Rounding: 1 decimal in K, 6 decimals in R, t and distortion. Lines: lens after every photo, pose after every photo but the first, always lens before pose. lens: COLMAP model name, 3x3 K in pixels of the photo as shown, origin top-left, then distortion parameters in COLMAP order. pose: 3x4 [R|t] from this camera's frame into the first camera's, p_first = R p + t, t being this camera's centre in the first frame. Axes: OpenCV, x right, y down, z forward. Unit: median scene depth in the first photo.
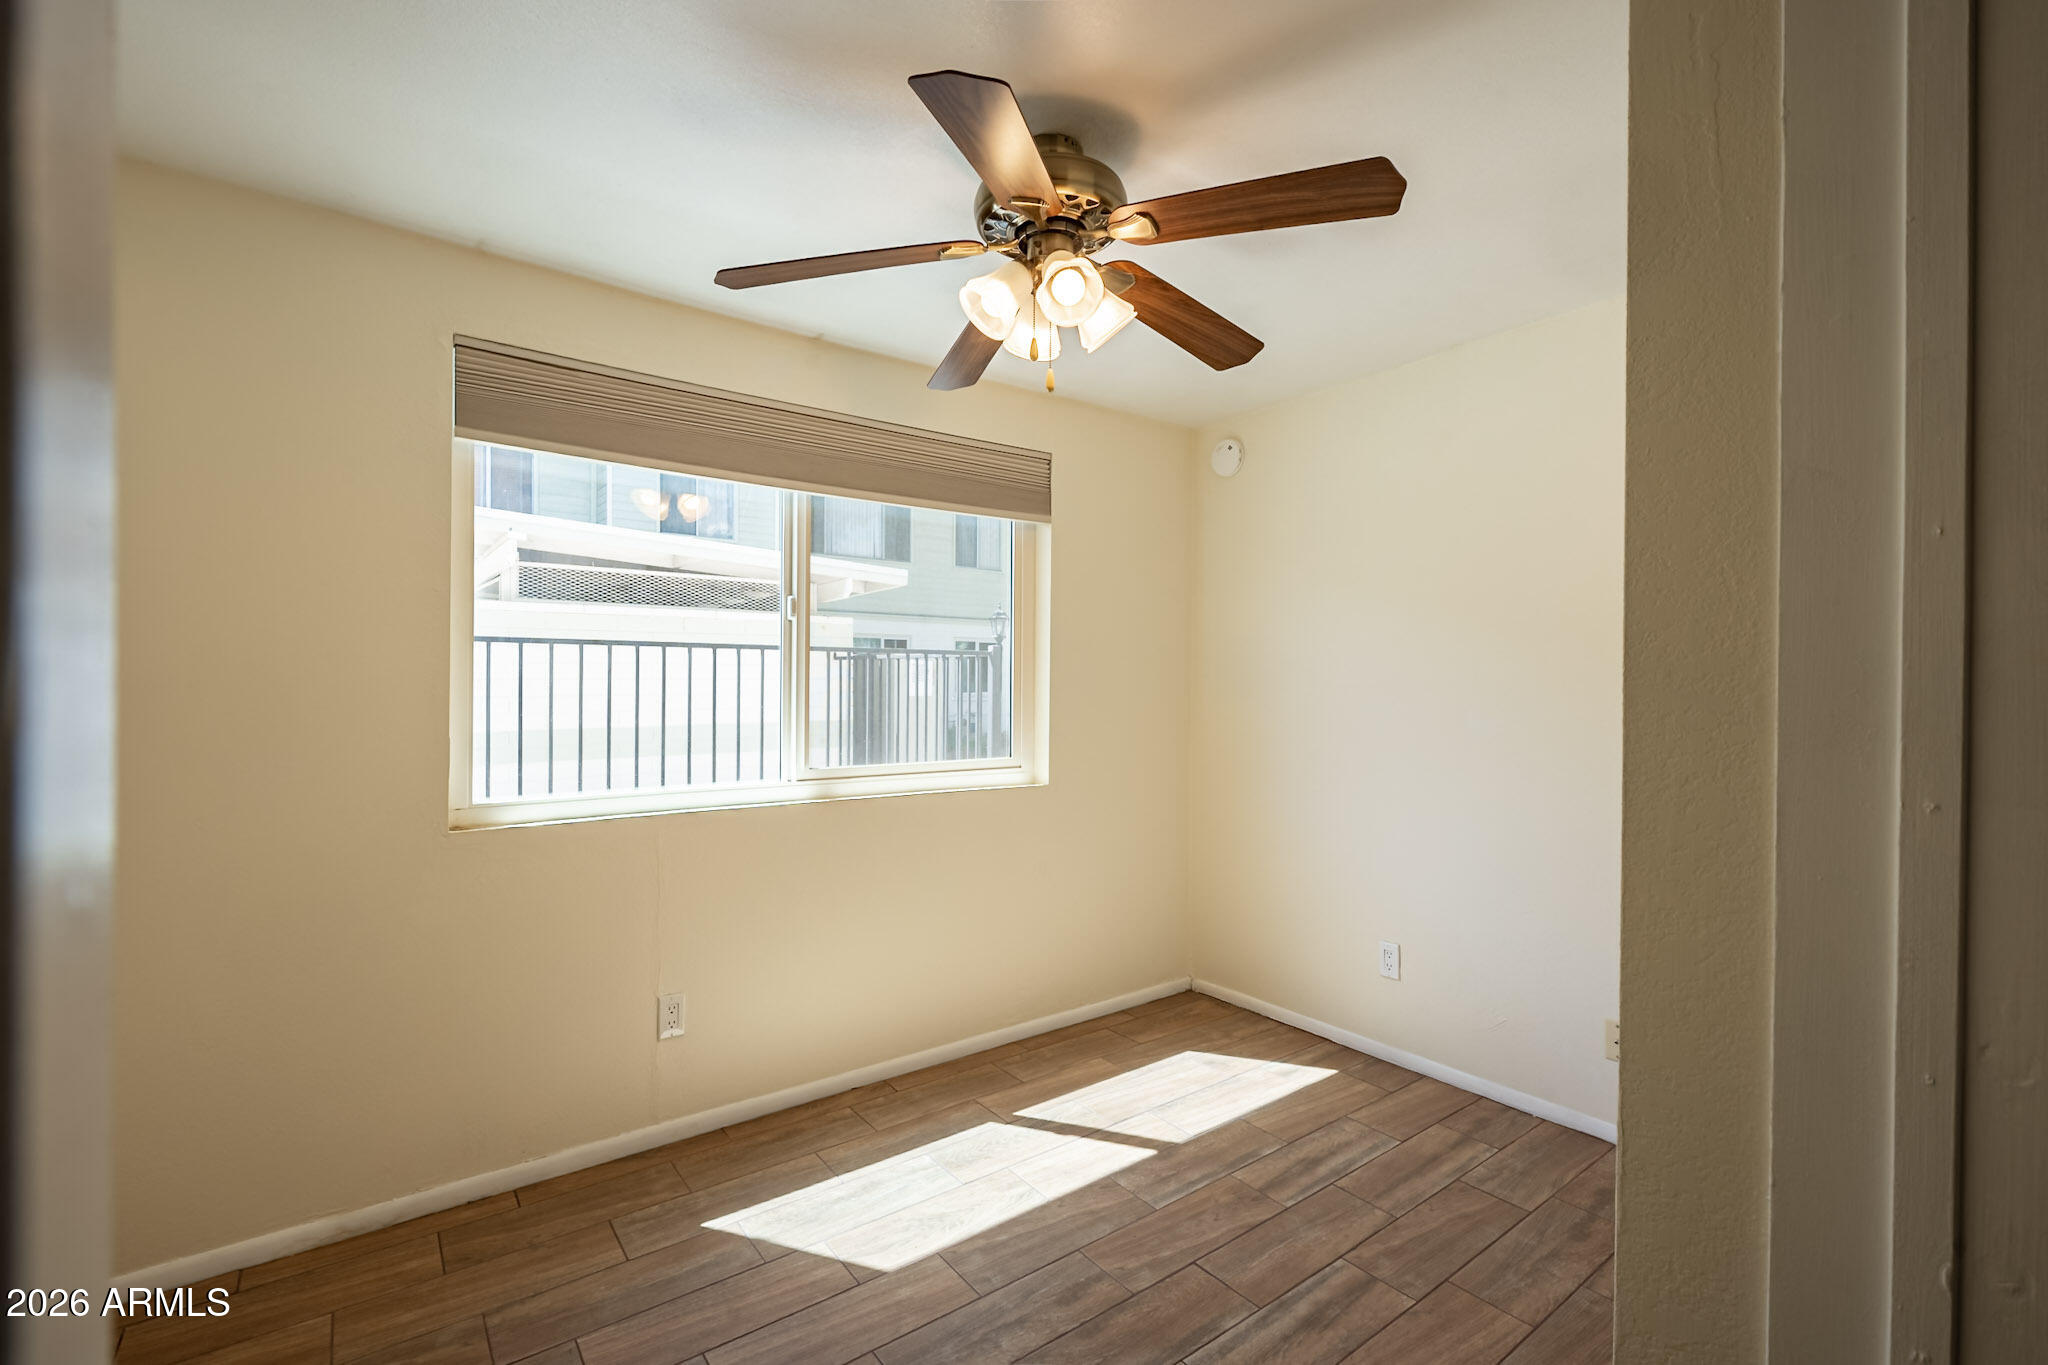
lens RADIAL K [[869.6, 0, 1024.0], [0, 869.6, 682.5], [0, 0, 1]] dist [-0.000296, 0.000276]
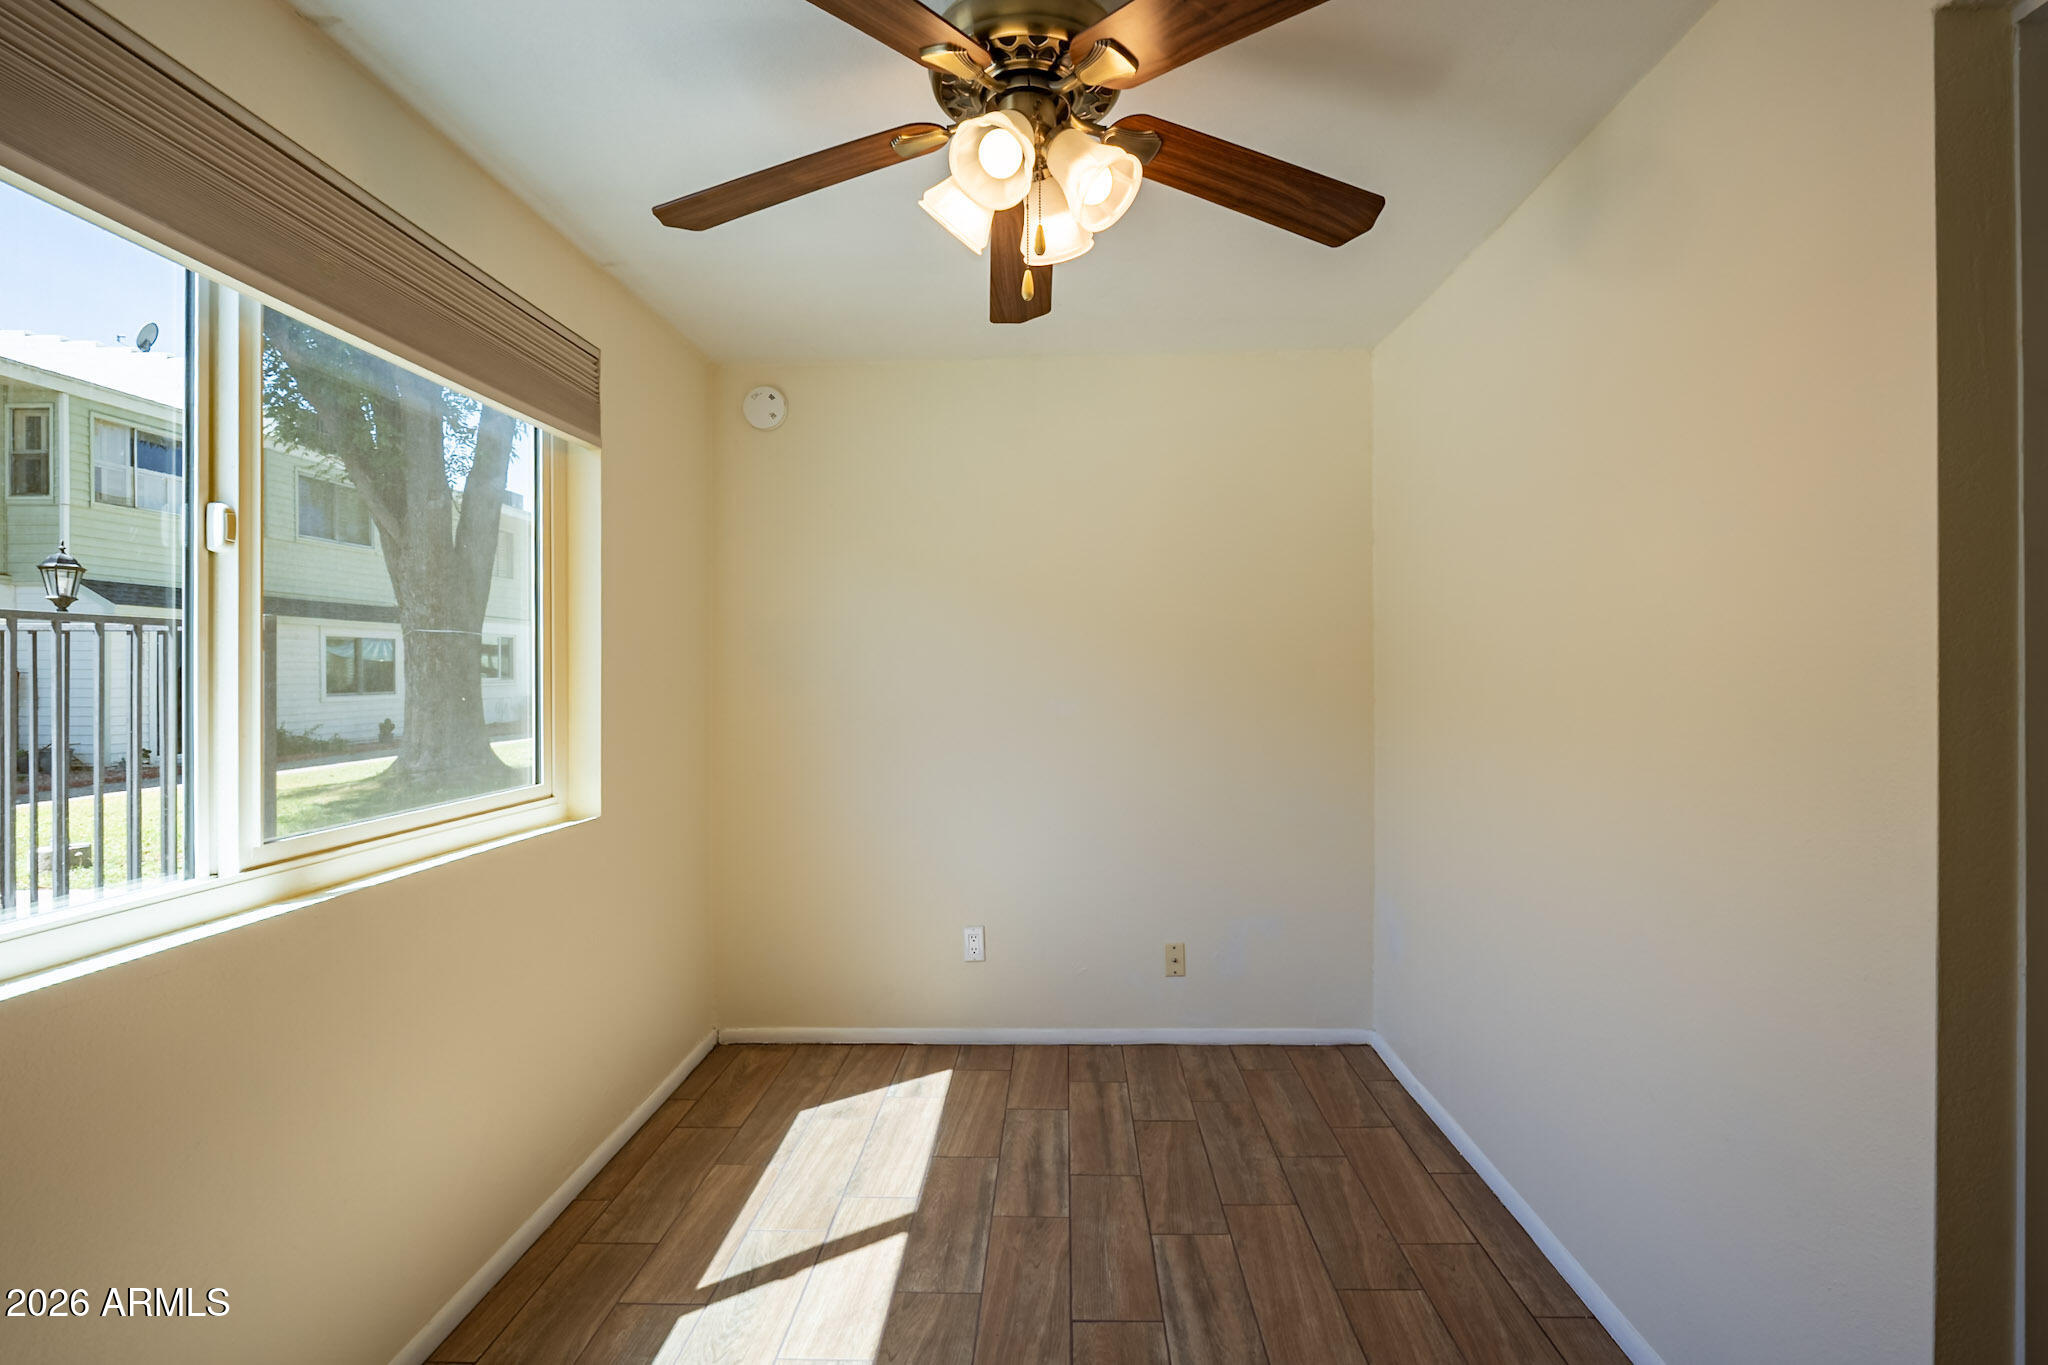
lens RADIAL K [[901.2, 0, 1022.5], [0, 901.2, 665.5], [0, 0, 1]] dist [-0.002531, -0.000056]
pose [[0.624539, -0.002353, 0.780990, -0.483072], [0.004906, 0.999988, -0.000910, -0.004137], [-0.780978, 0.004400, 0.624543, 0.399753]]
